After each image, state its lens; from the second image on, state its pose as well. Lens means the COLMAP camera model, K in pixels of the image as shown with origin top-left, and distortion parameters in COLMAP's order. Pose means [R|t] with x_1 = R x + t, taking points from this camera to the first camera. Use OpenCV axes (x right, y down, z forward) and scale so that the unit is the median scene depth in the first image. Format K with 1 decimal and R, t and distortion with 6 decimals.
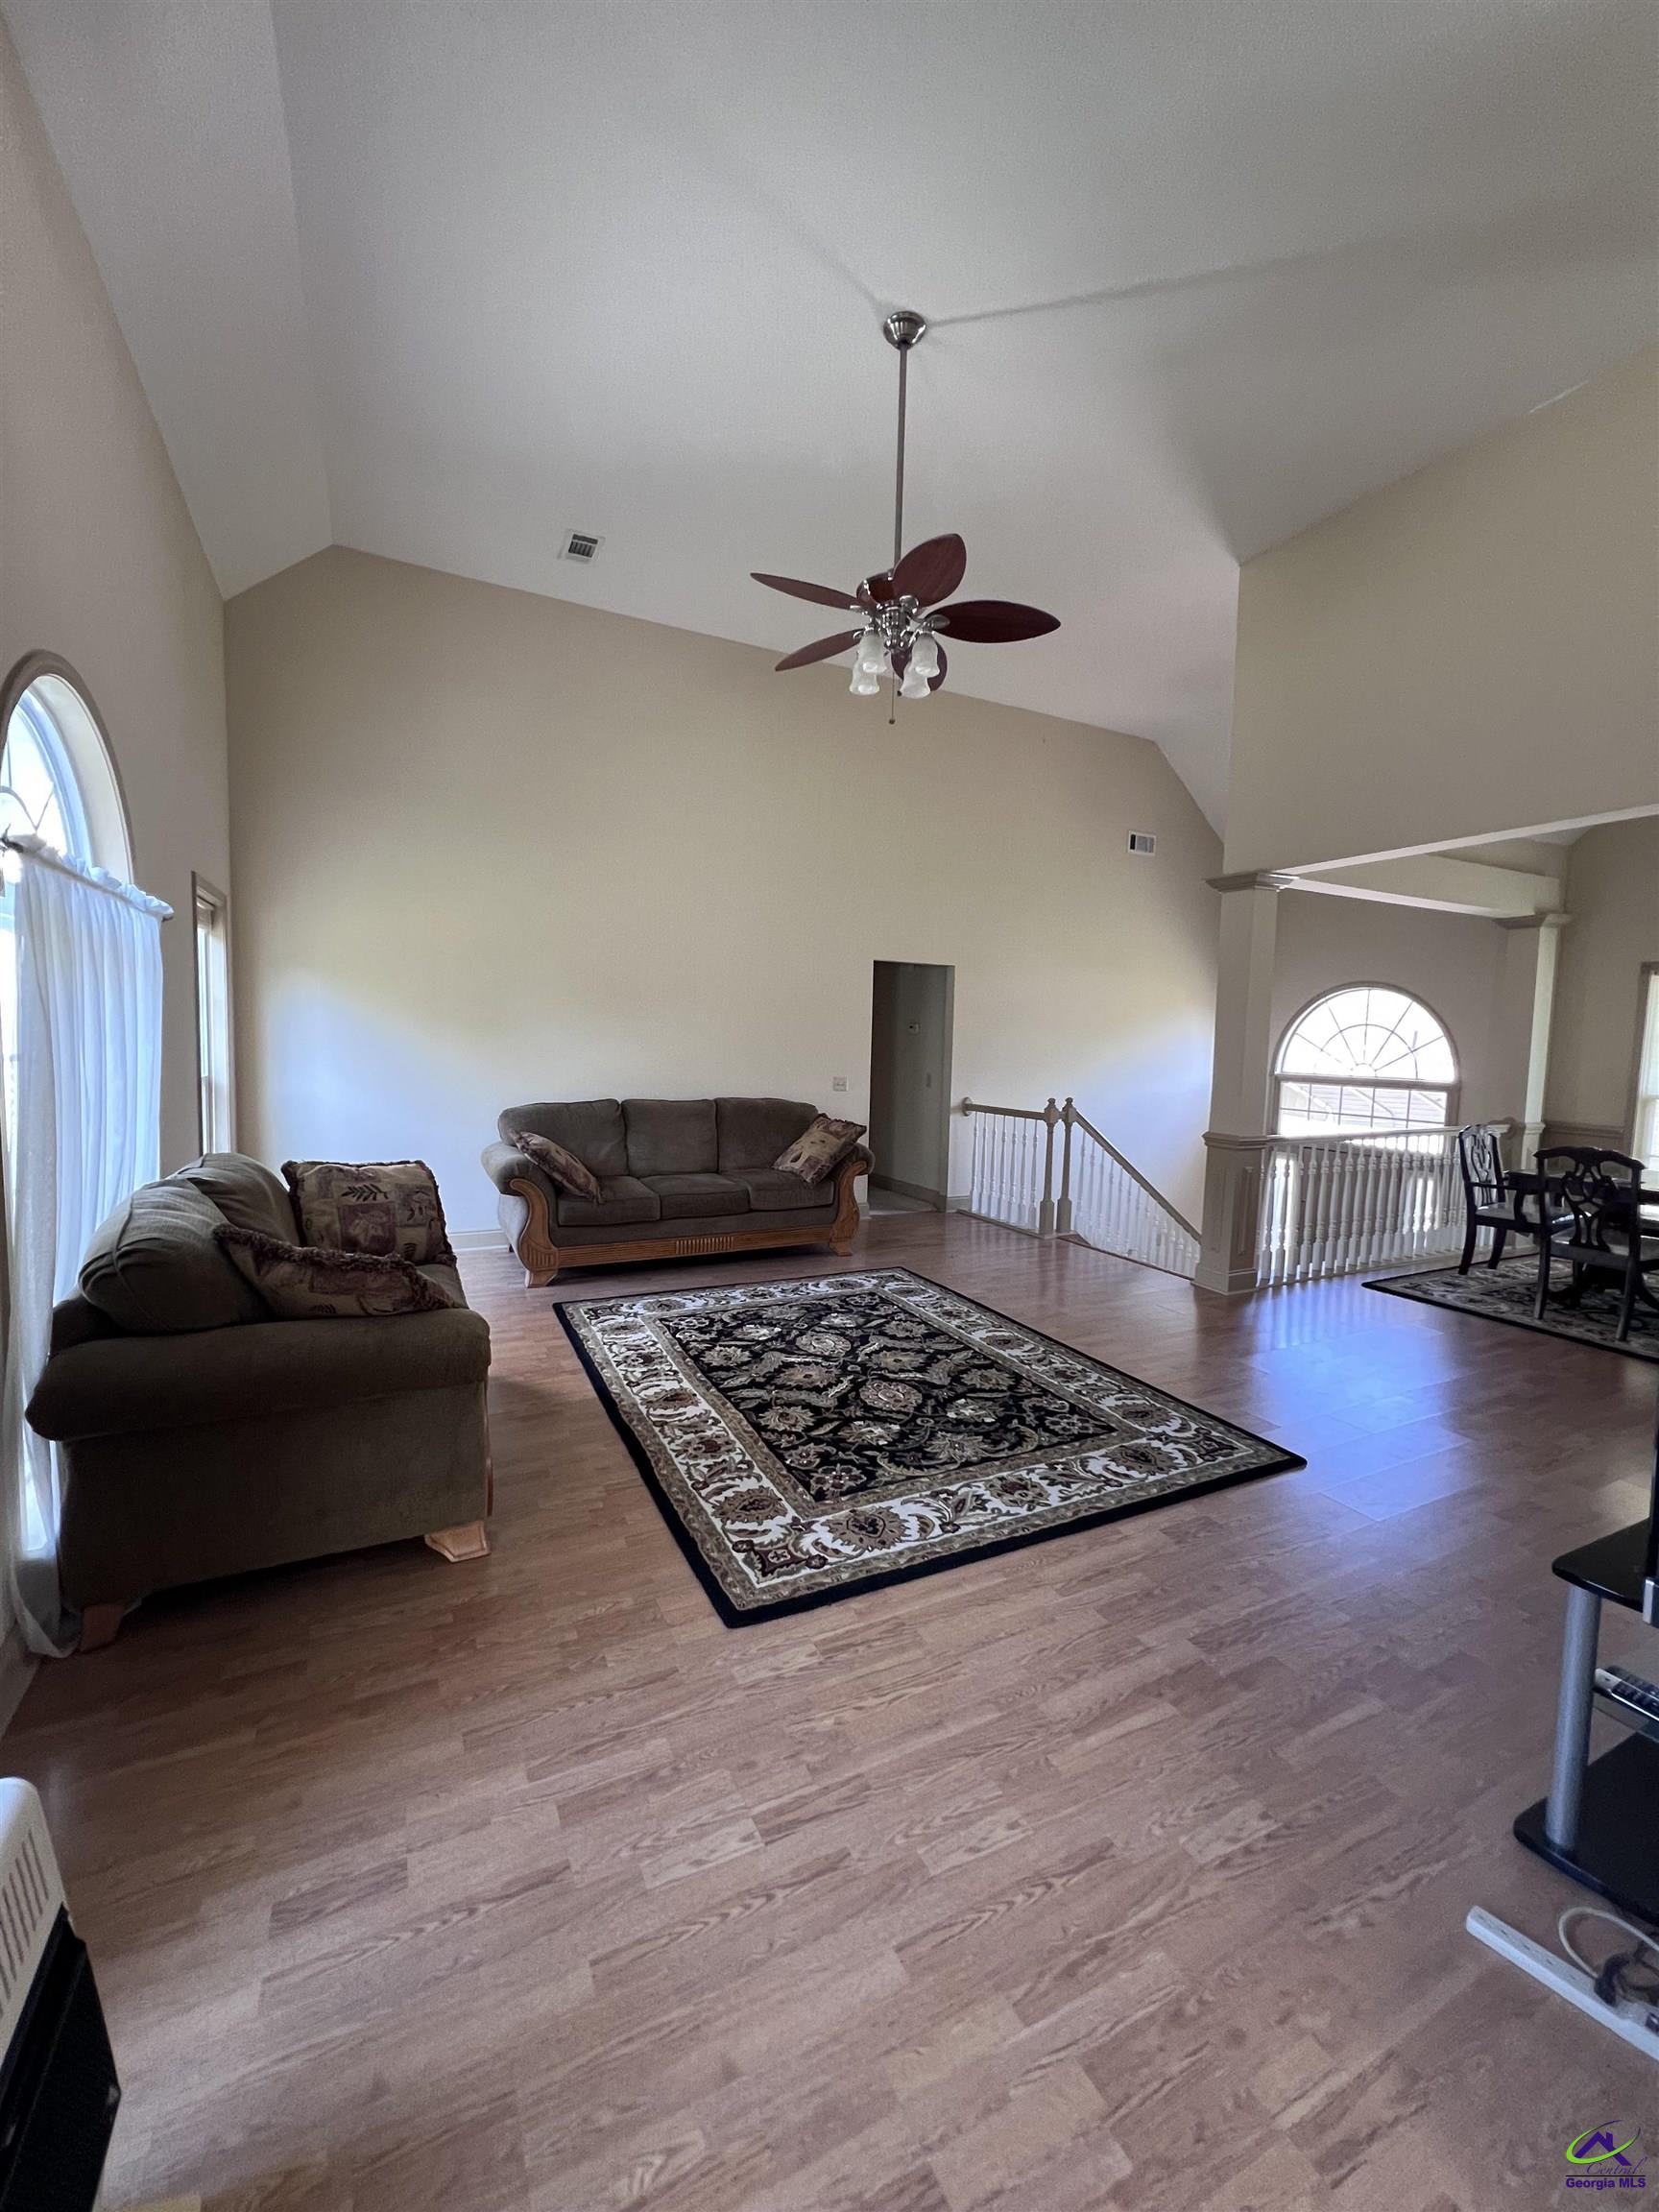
lens RADIAL K [[889.2, 0, 830.7], [0, 889.2, 1105.7], [0, 0, 1]] dist [0.001524, 0.000019]
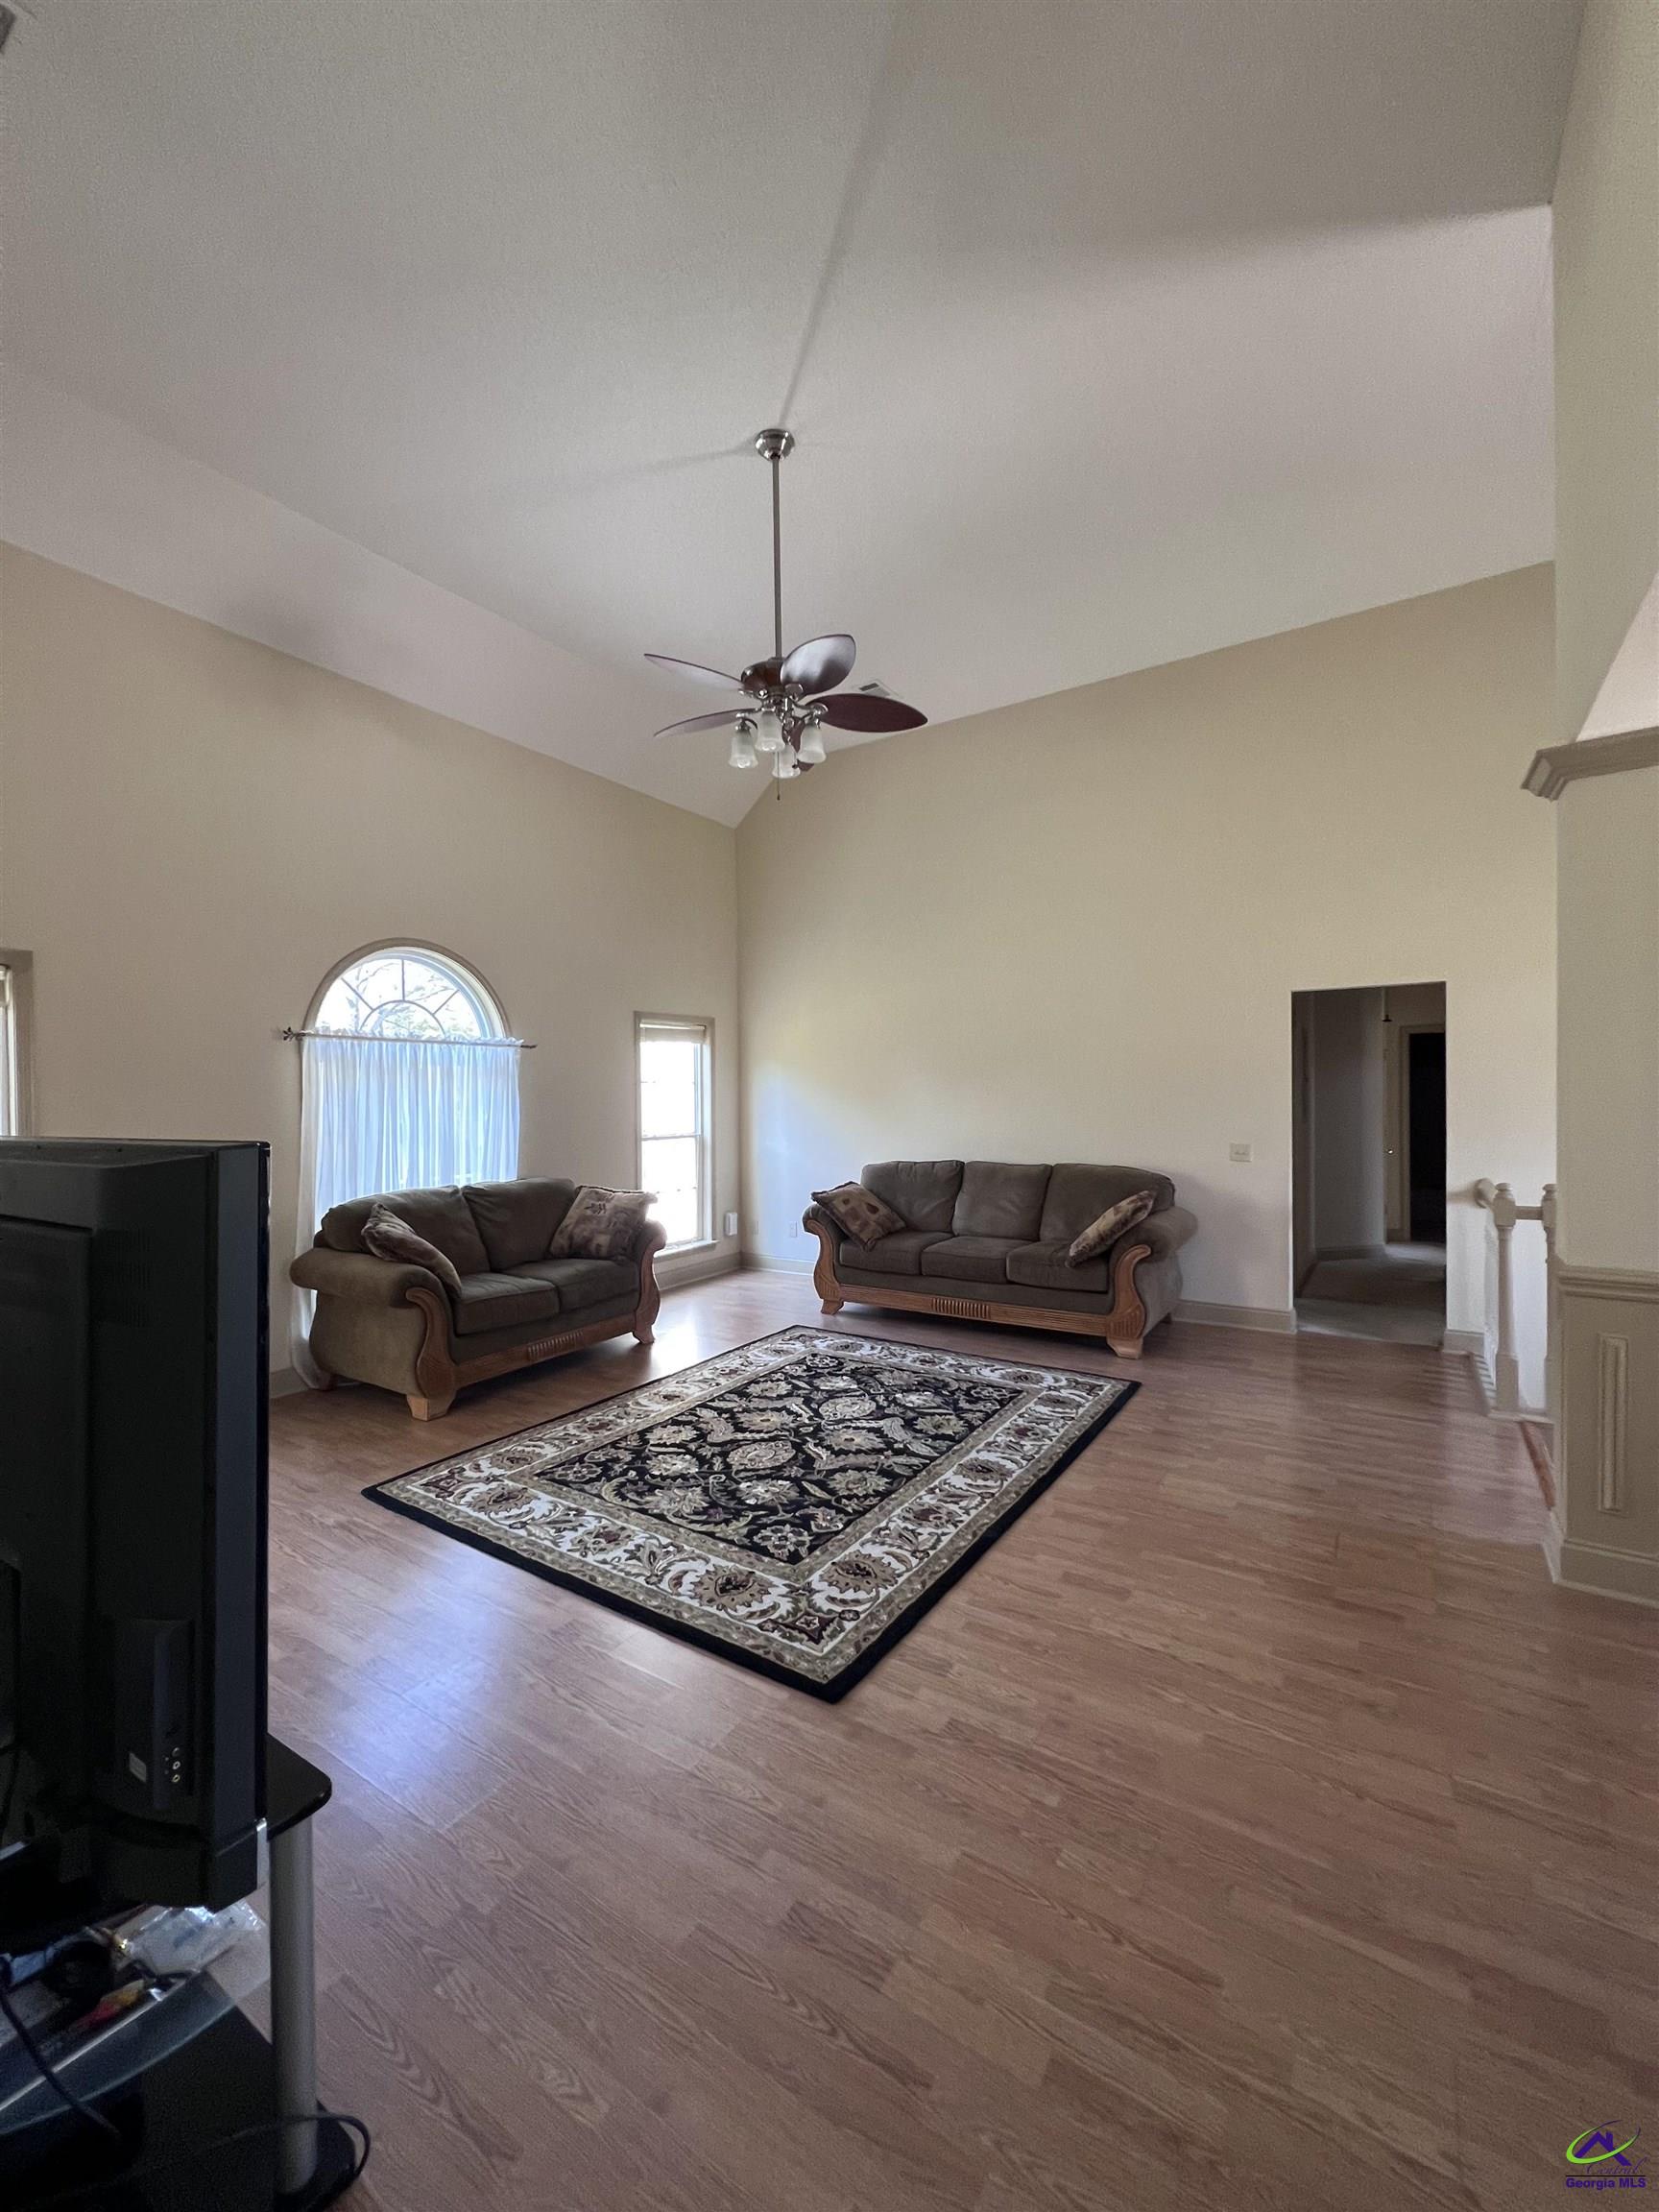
lens RADIAL K [[885.4, 0, 828.8], [0, 885.4, 1098.8], [0, 0, 1]] dist [-0.000141, 0.000094]
pose [[0.497836, -0.029260, -0.866777, 0.897118], [-0.043049, 0.997365, -0.058393, -0.018863], [0.866202, 0.066384, 0.495265, 0.494695]]
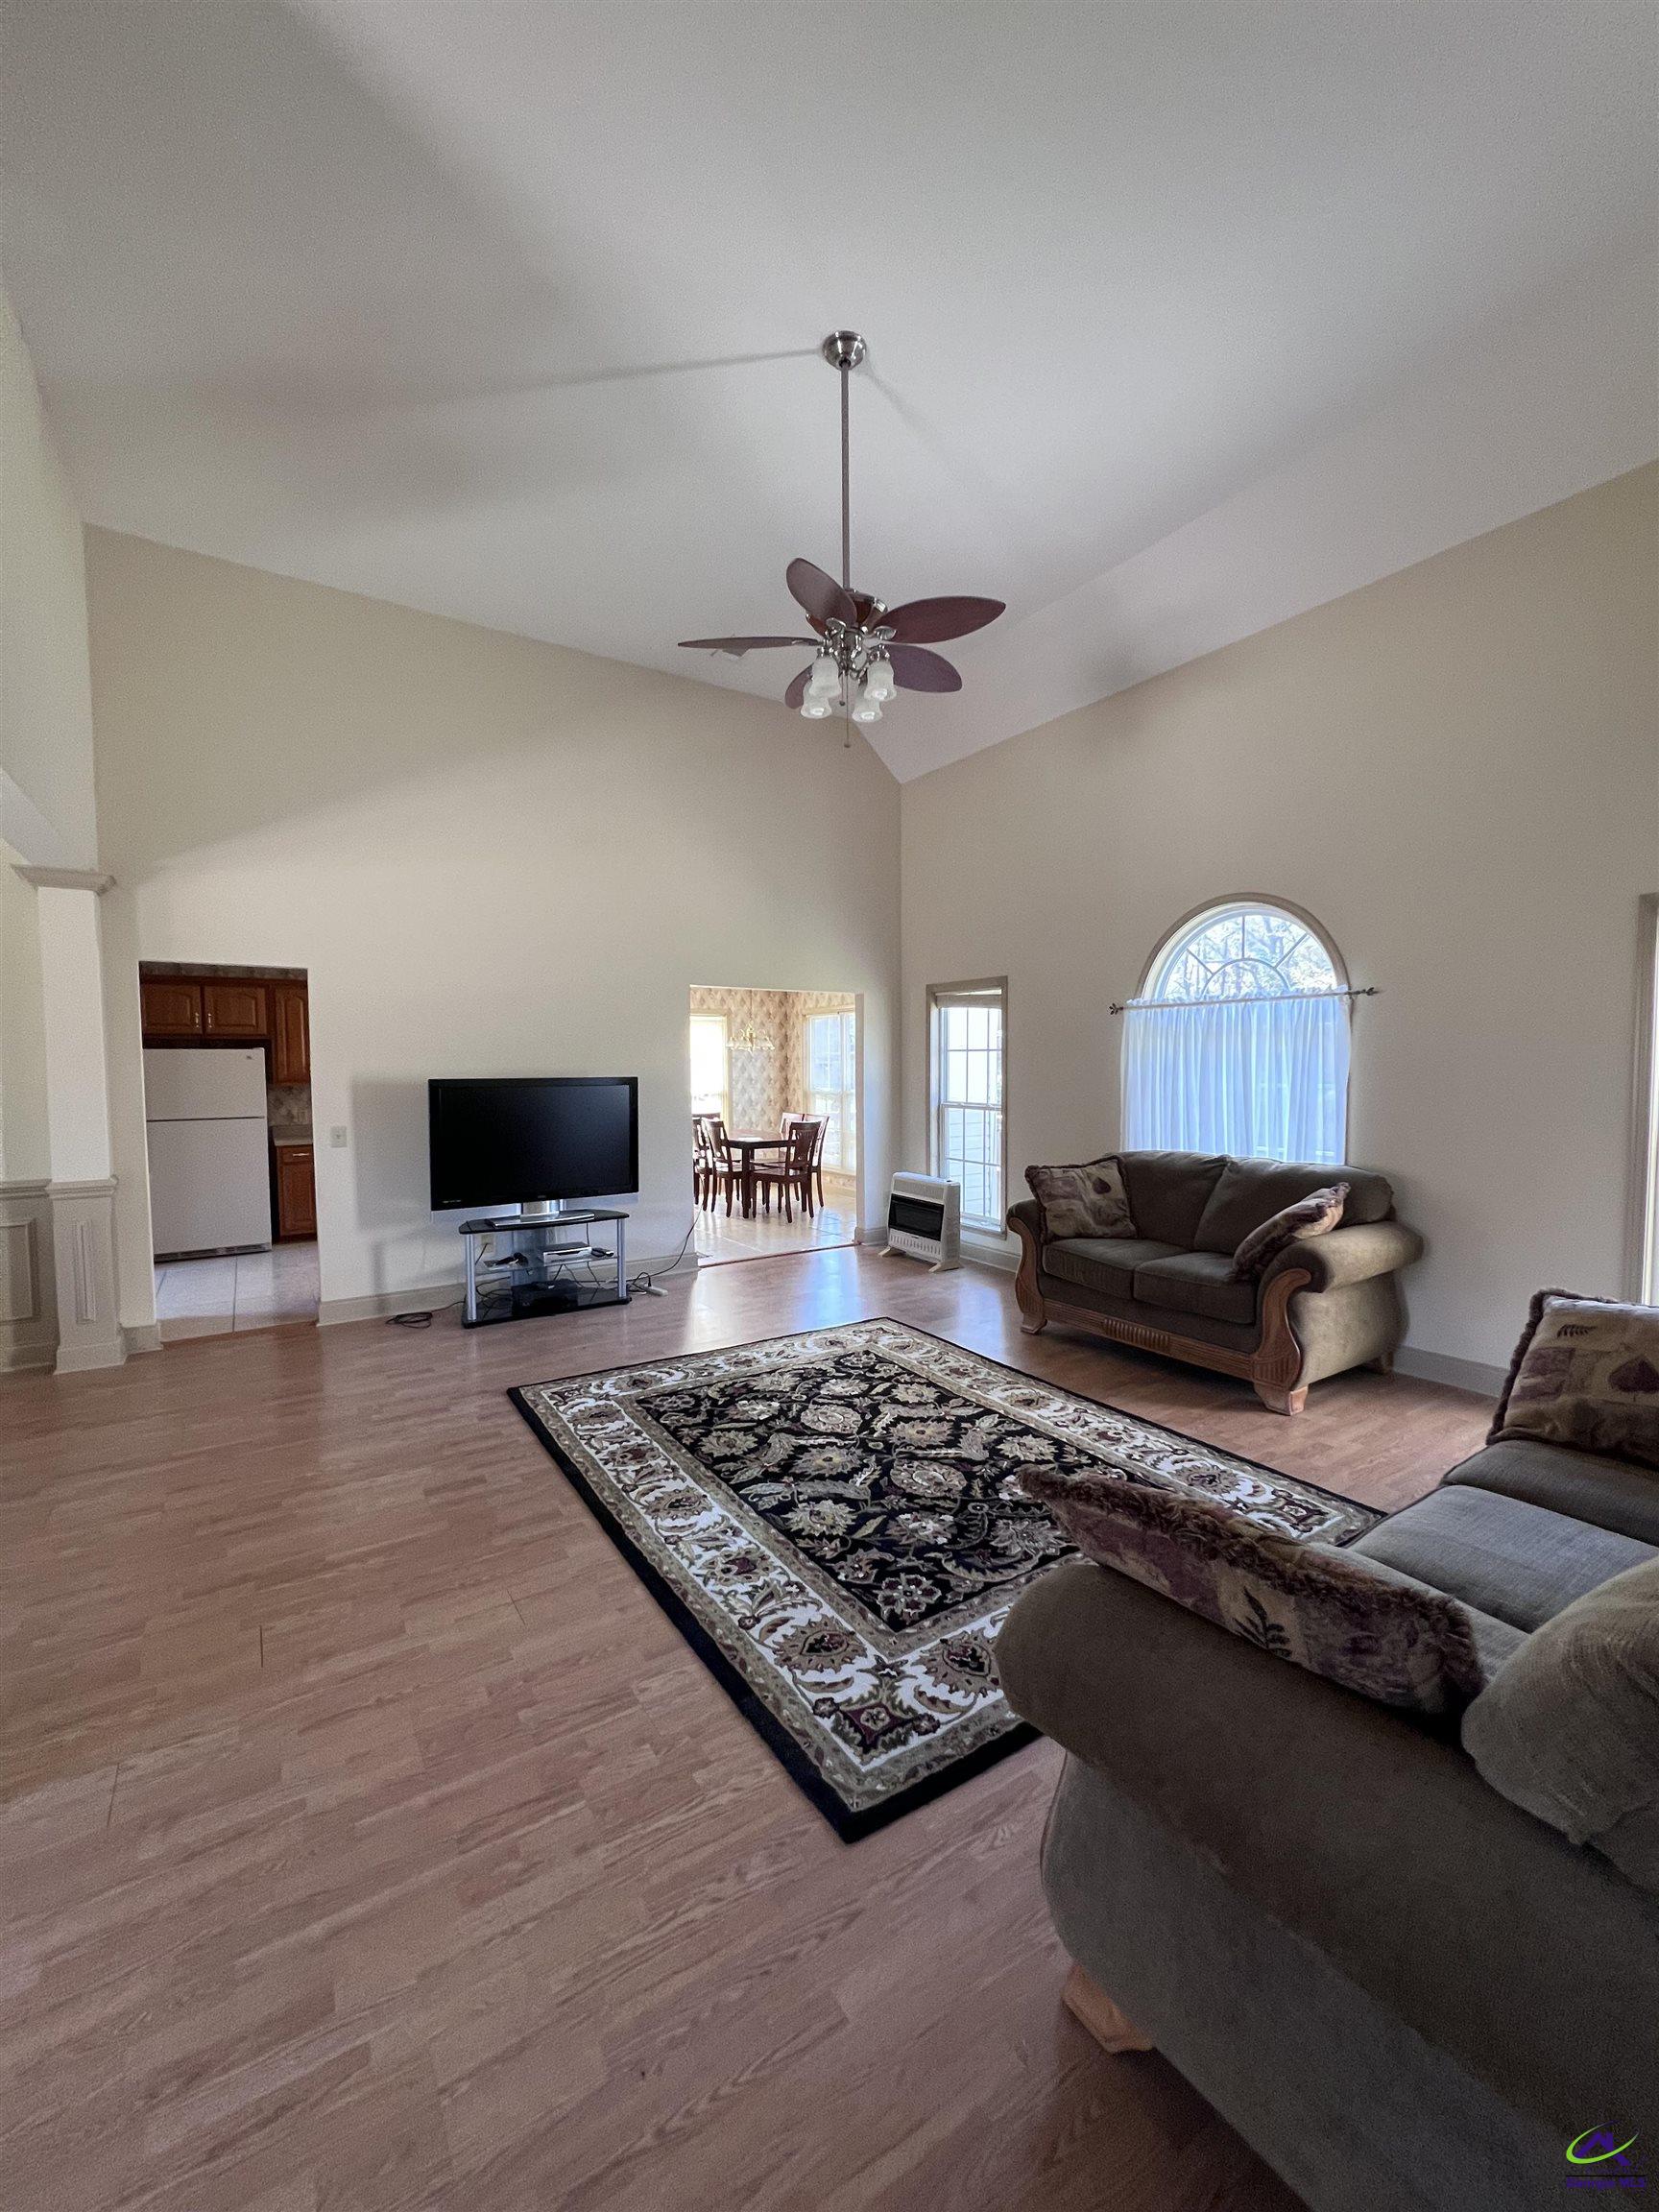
lens RADIAL K [[885.4, 0, 821.7], [0, 885.4, 1105.6], [0, 0, 1]] dist [-0.000141, 0.000094]
pose [[-0.994212, -0.014266, -0.106485, 0.175186], [-0.027252, 0.992216, 0.121513, -0.142412], [0.103923, 0.123712, -0.986861, 1.788075]]
